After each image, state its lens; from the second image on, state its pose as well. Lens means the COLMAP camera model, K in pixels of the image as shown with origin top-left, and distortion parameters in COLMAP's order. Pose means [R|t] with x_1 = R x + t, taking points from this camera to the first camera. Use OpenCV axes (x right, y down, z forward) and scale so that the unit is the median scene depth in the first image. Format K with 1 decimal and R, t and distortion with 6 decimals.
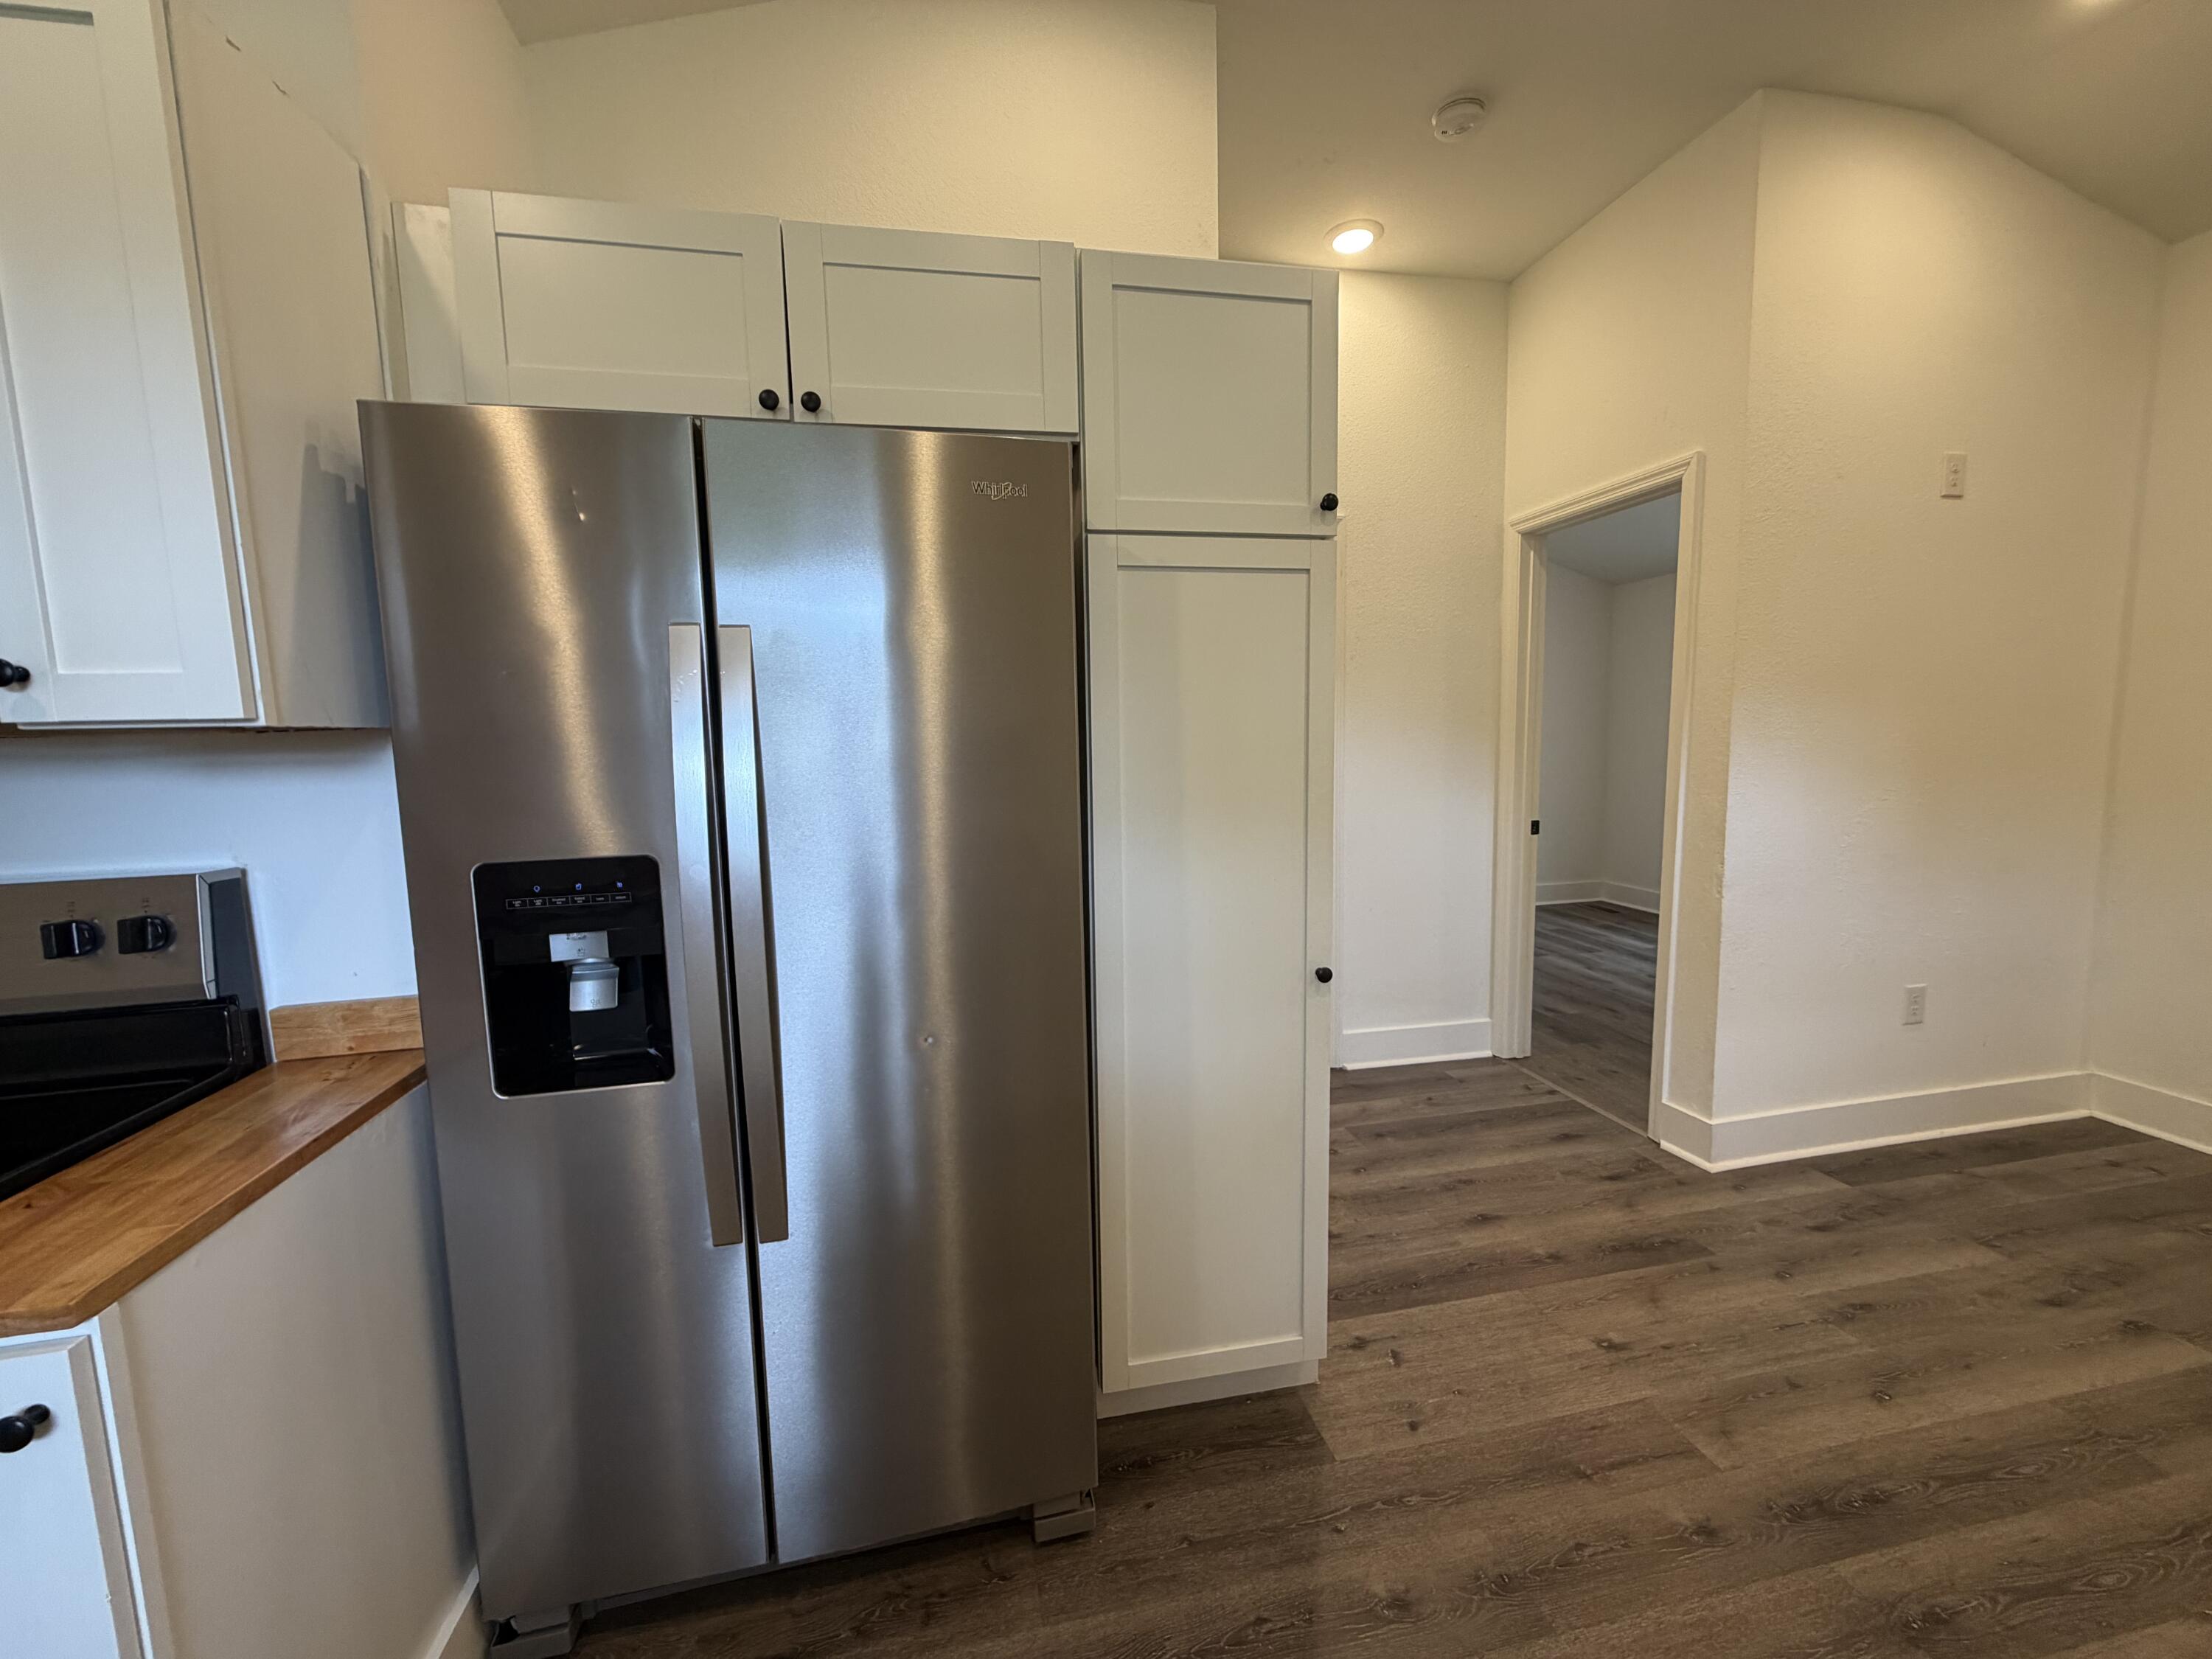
lens RADIAL K [[877.9, 0, 1102.8], [0, 877.9, 829.8], [0, 0, 1]] dist [-0.000143, 0.000267]
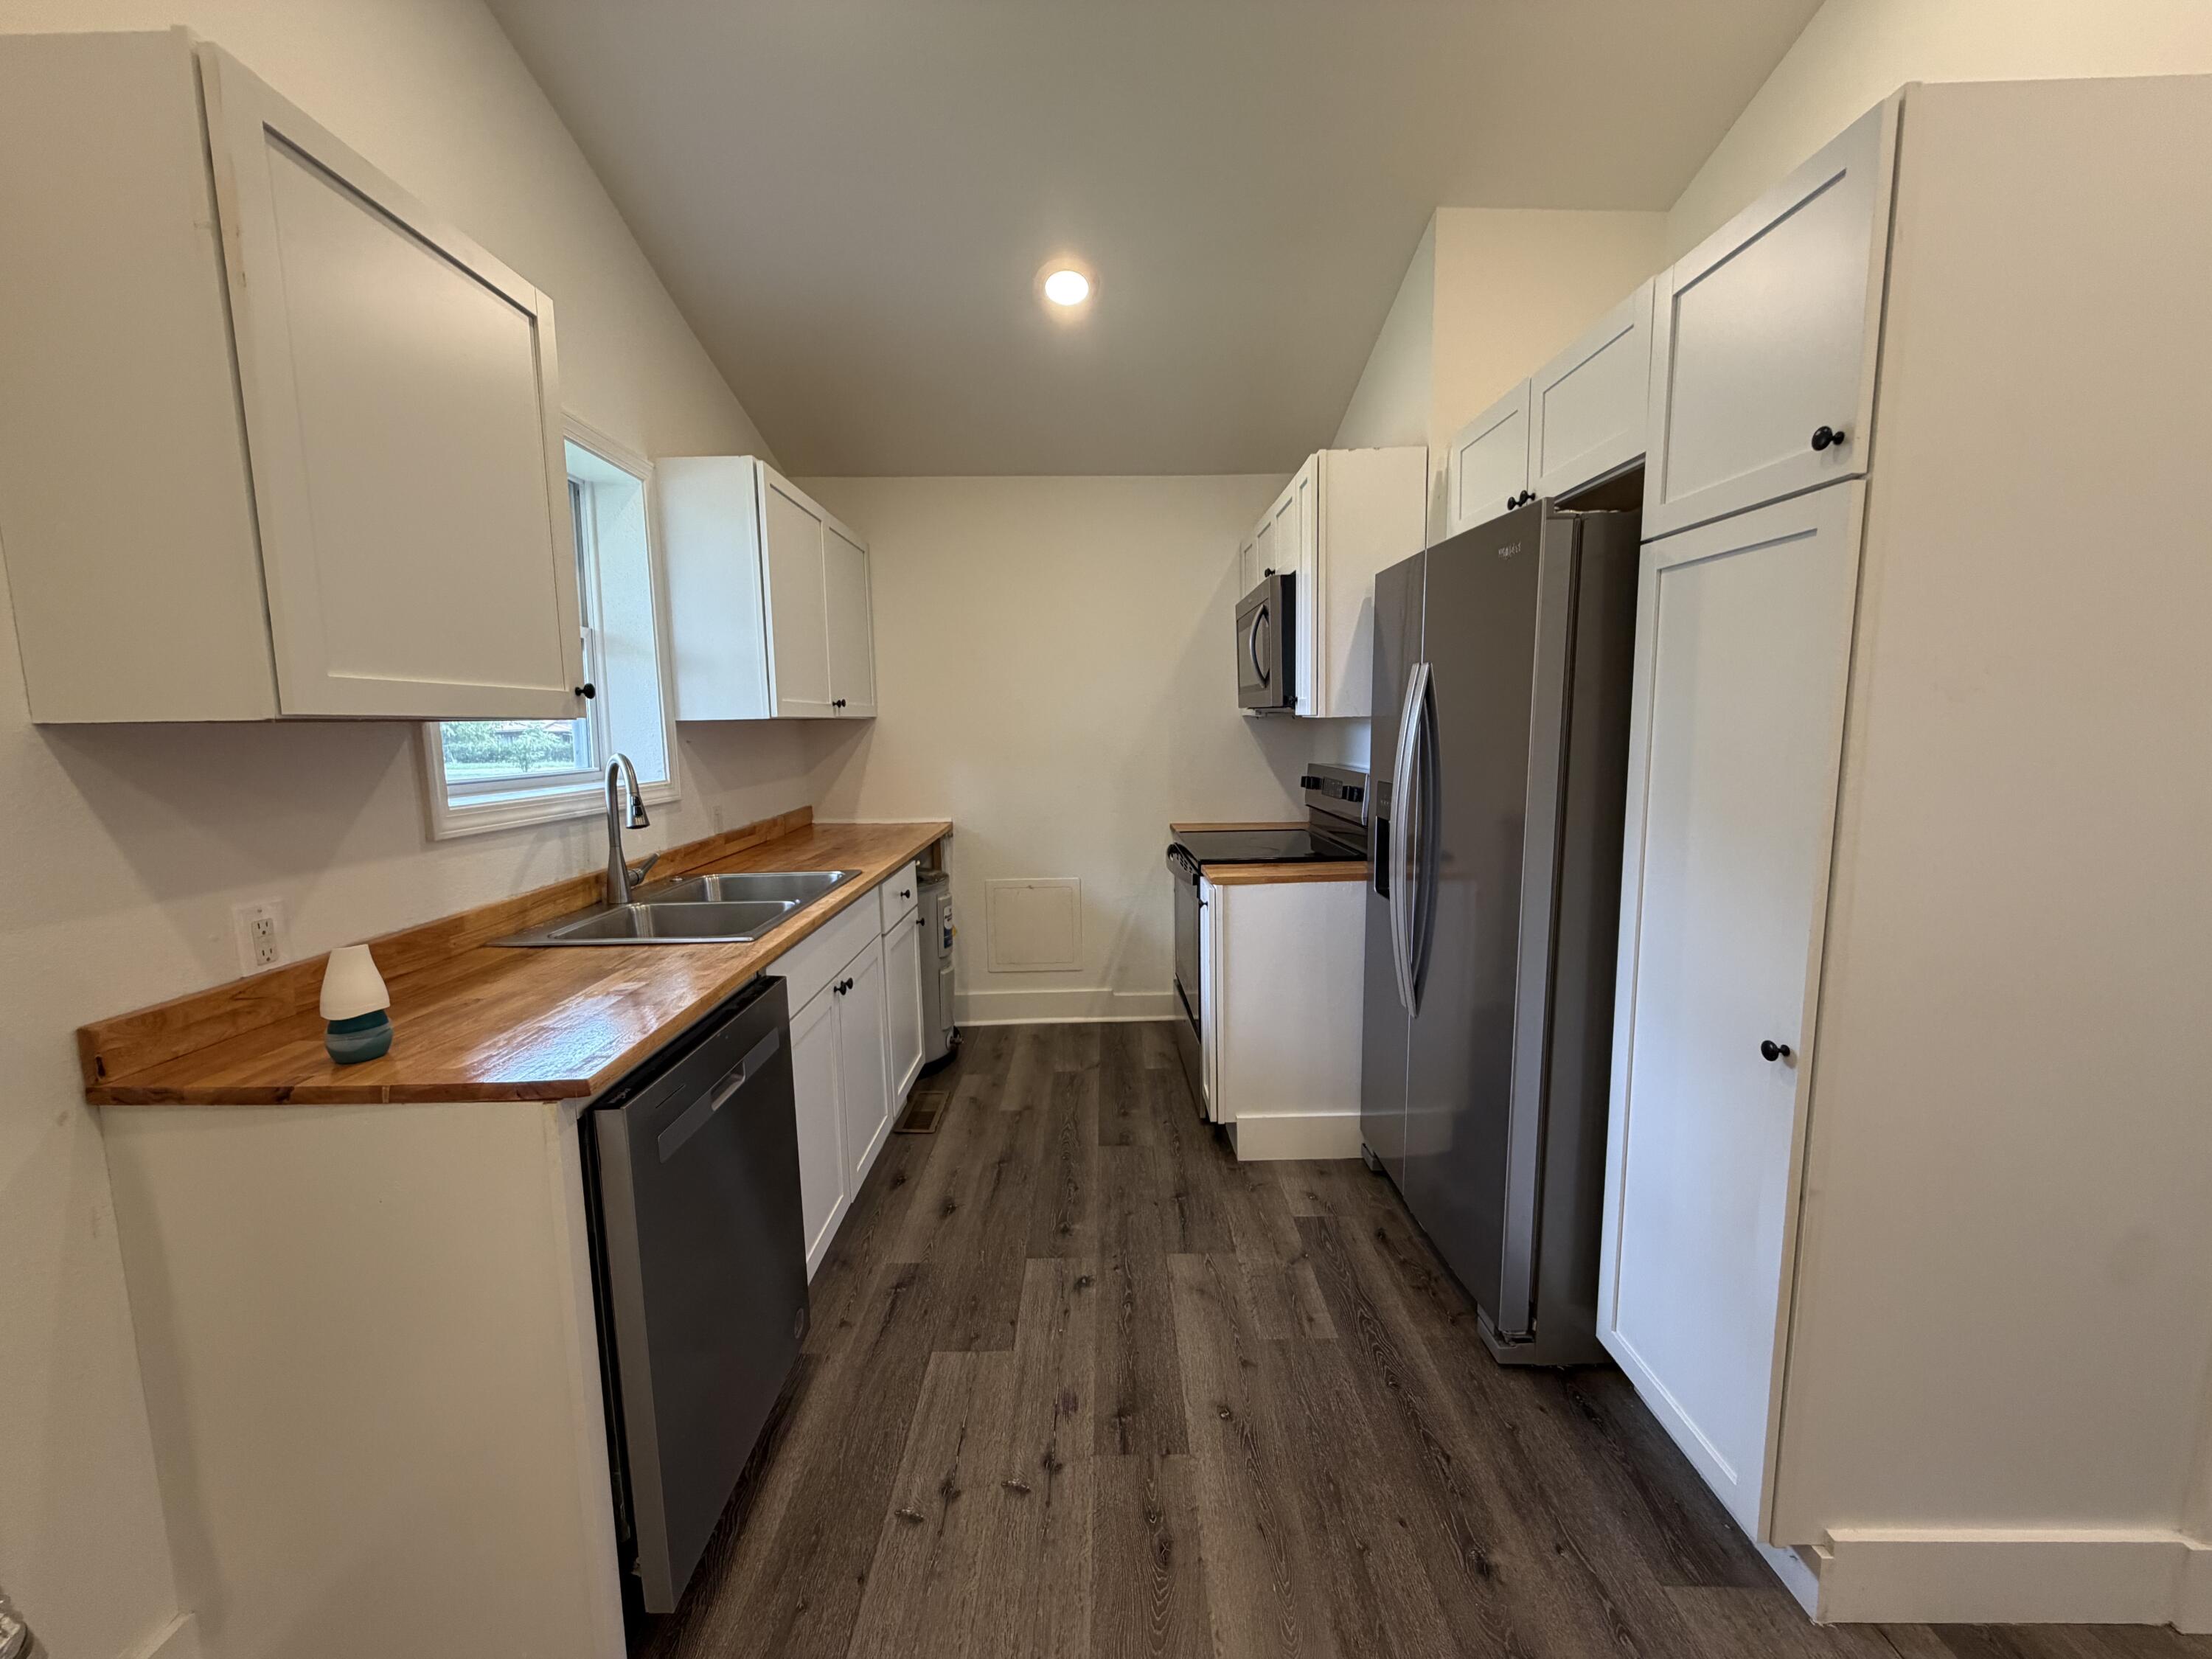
lens RADIAL K [[877.9, 0, 1098.3], [0, 877.9, 829.9], [0, 0, 1]] dist [-0.000143, 0.000267]
pose [[-0.205496, 0.150462, -0.967023, 1.269830], [-0.084693, 0.981670, 0.170738, -0.126427], [0.974986, 0.116986, -0.188986, 0.617564]]
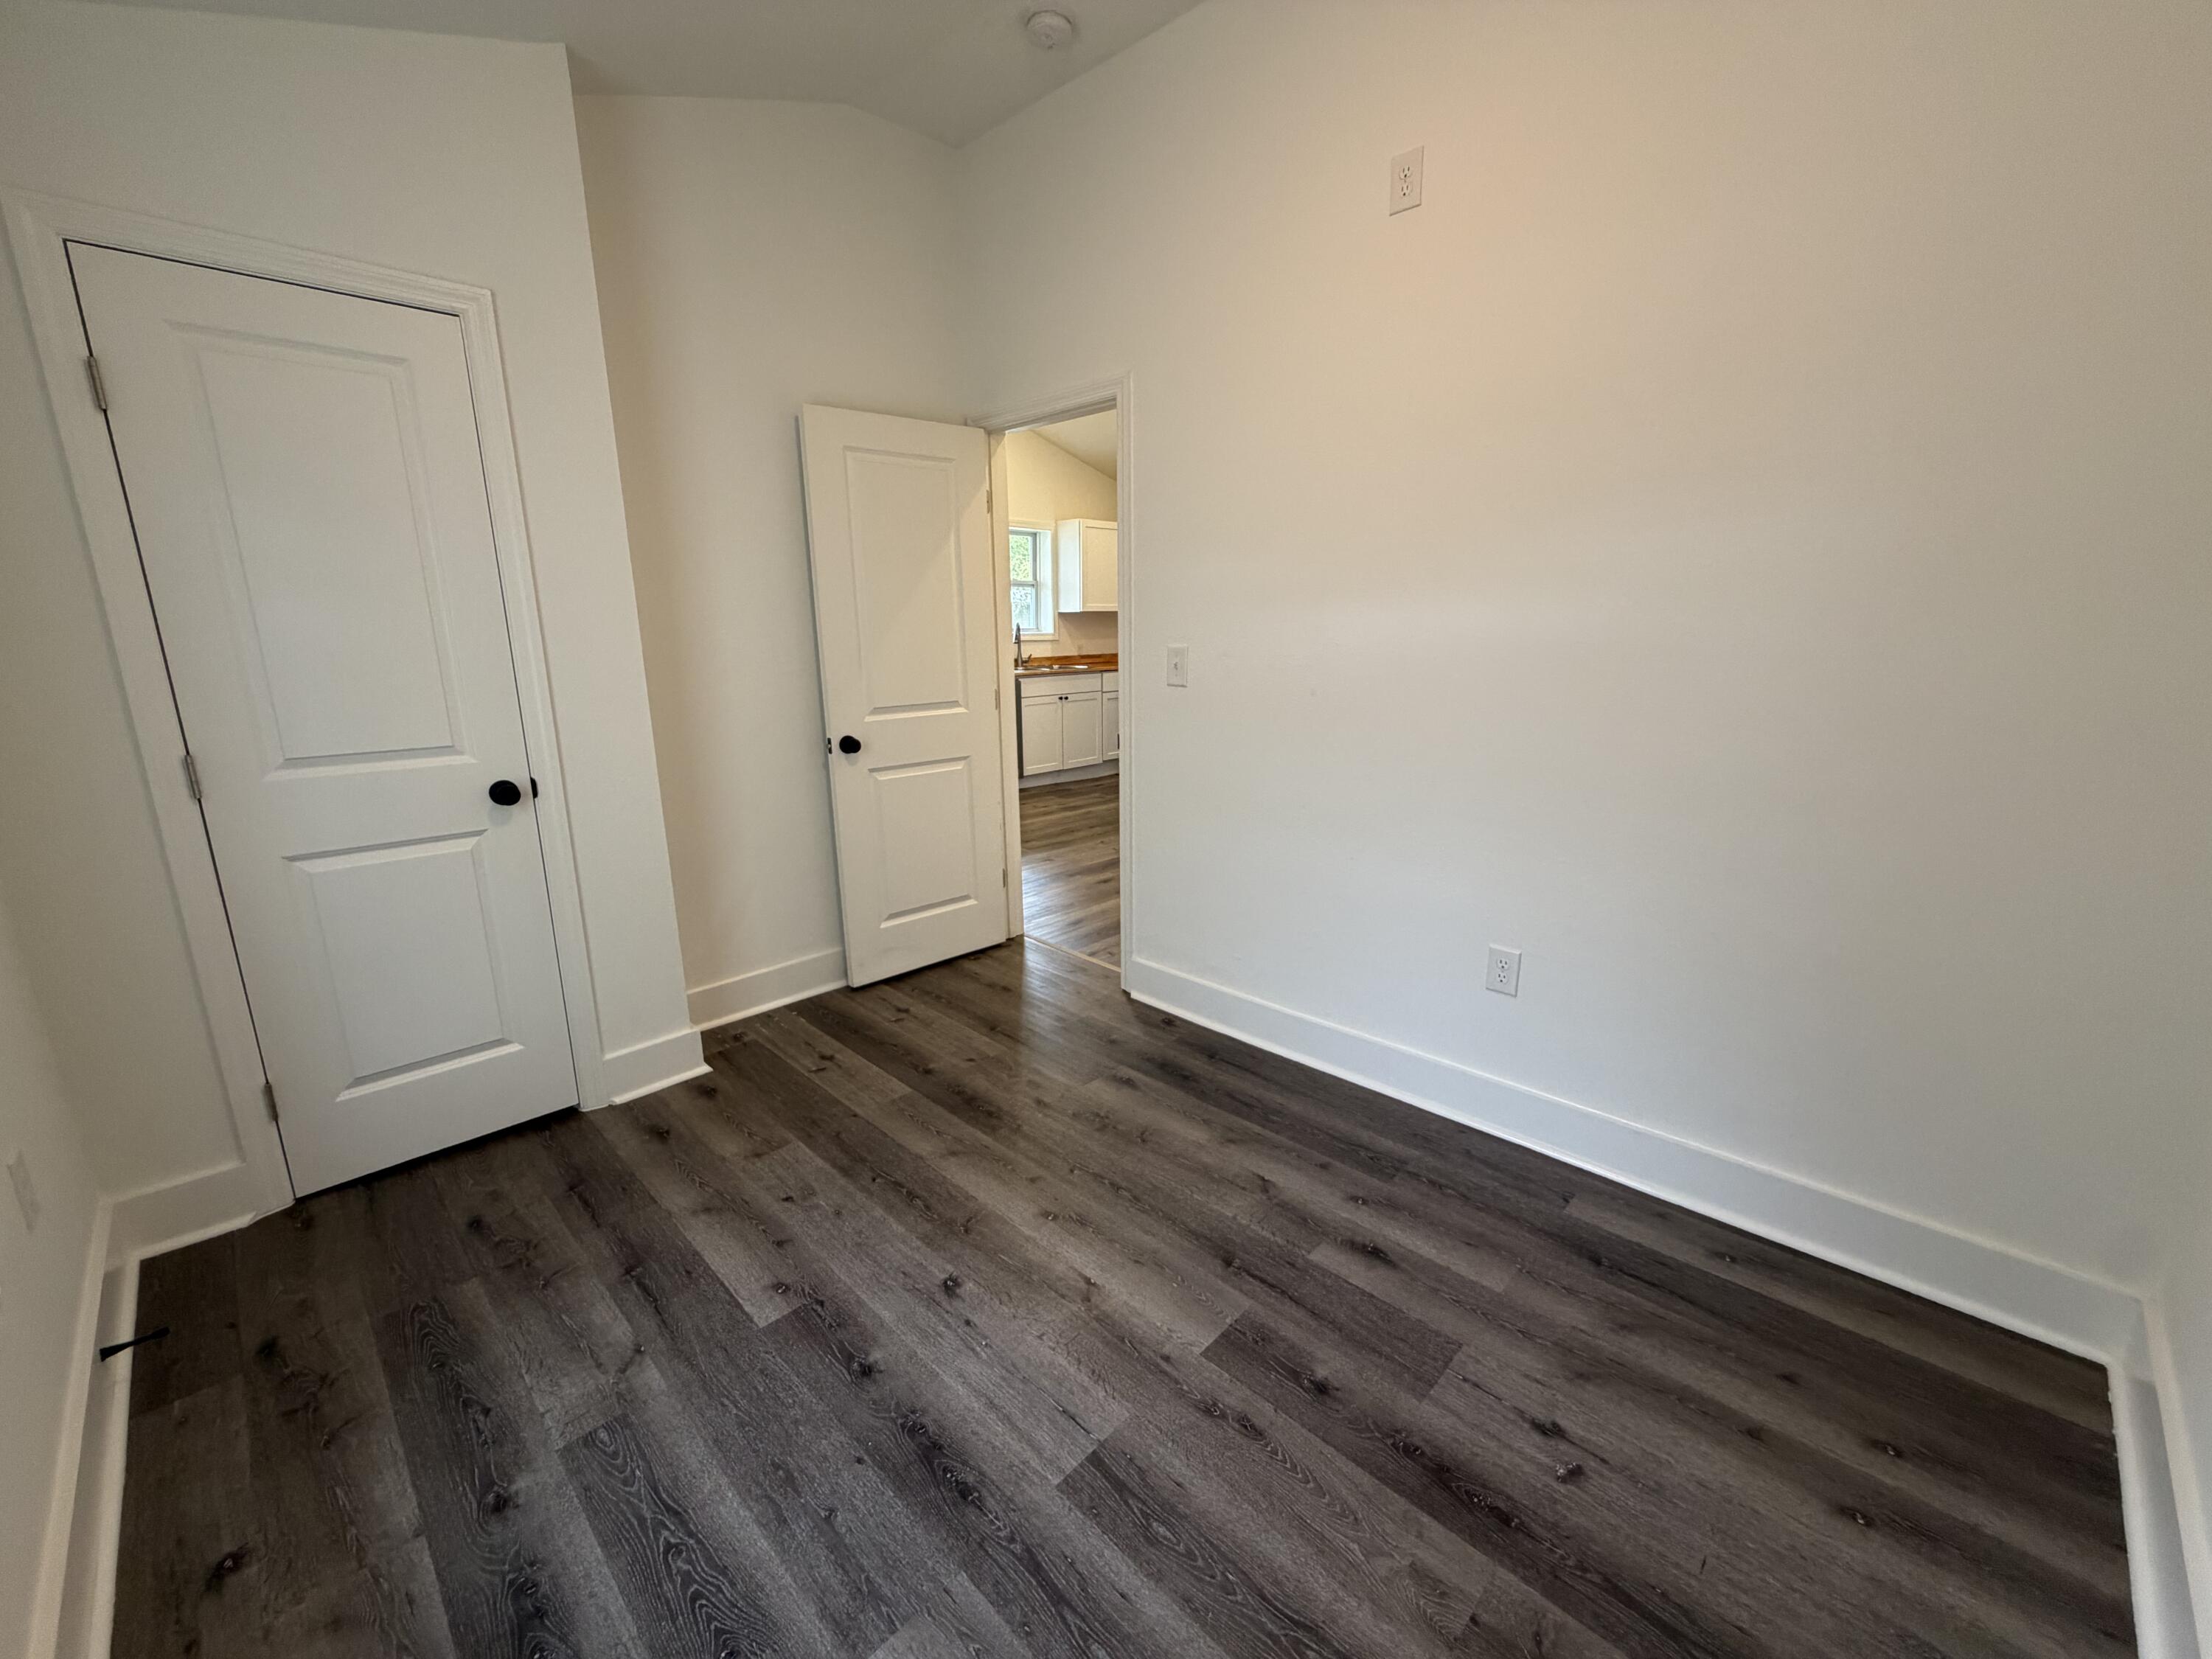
lens RADIAL K [[877.9, 0, 1098.8], [0, 877.9, 828.1], [0, 0, 1]] dist [-0.000143, 0.000267]
pose [[-0.841610, 0.153450, -0.517827, 2.445279], [-0.034505, 0.941553, 0.335094, -0.539456], [0.538982, 0.299886, -0.787126, 4.240628]]
